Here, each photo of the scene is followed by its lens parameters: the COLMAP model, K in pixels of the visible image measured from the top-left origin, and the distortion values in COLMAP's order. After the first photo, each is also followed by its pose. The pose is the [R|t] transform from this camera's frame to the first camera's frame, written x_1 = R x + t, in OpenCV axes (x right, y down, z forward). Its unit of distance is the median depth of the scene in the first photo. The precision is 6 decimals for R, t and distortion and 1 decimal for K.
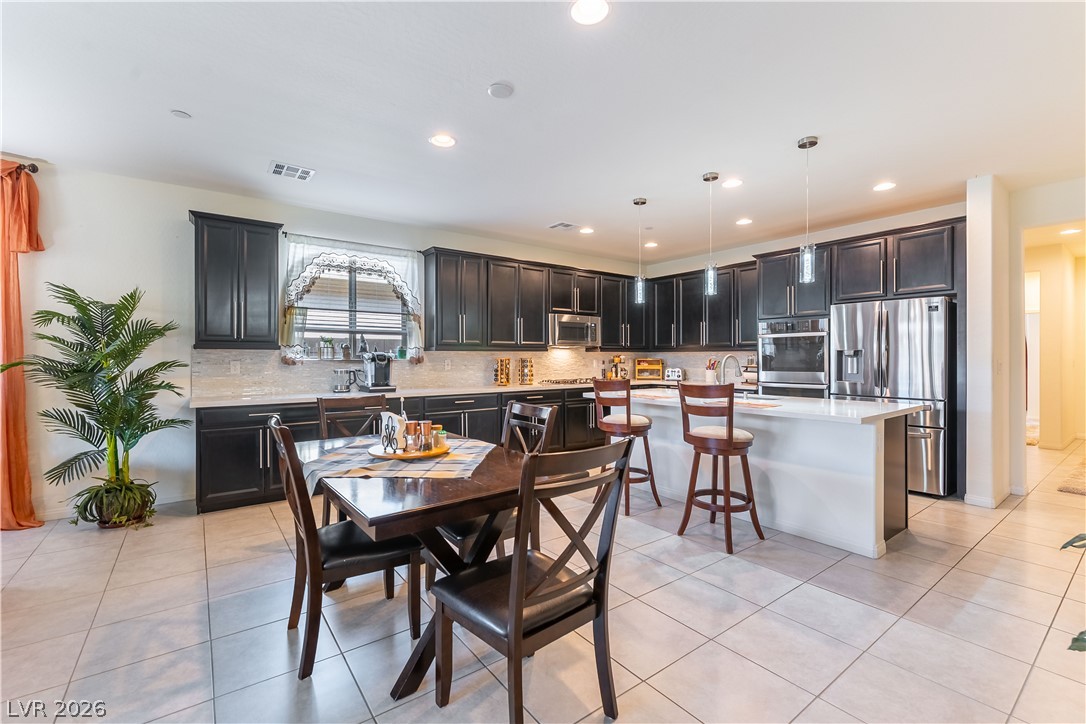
lens RADIAL K [[487.4, 0, 542.4], [0, 487.4, 357.5], [0, 0, 1]] dist [0.002466, 0.000148]
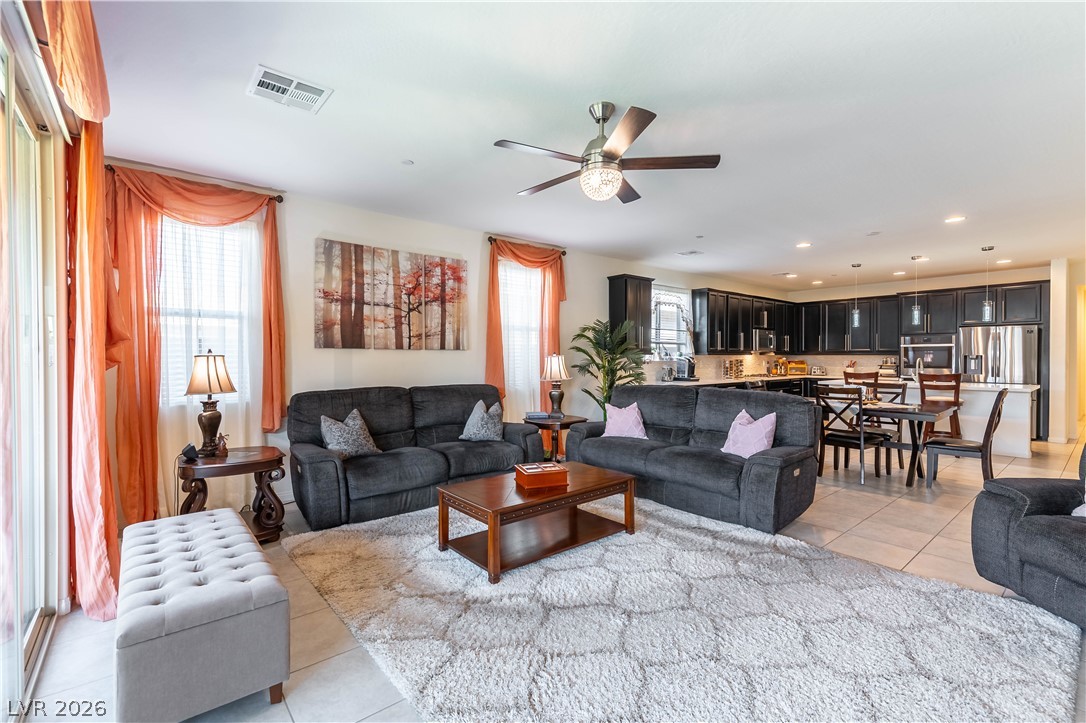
lens RADIAL K [[487.4, 0, 534.9], [0, 487.4, 358.1], [0, 0, 1]] dist [0.002466, 0.000148]
pose [[0.998744, 0.000380, 0.050097, -0.904361], [-0.000483, 0.999998, 0.002051, -0.007402], [-0.050096, -0.002073, 0.998742, -0.559682]]
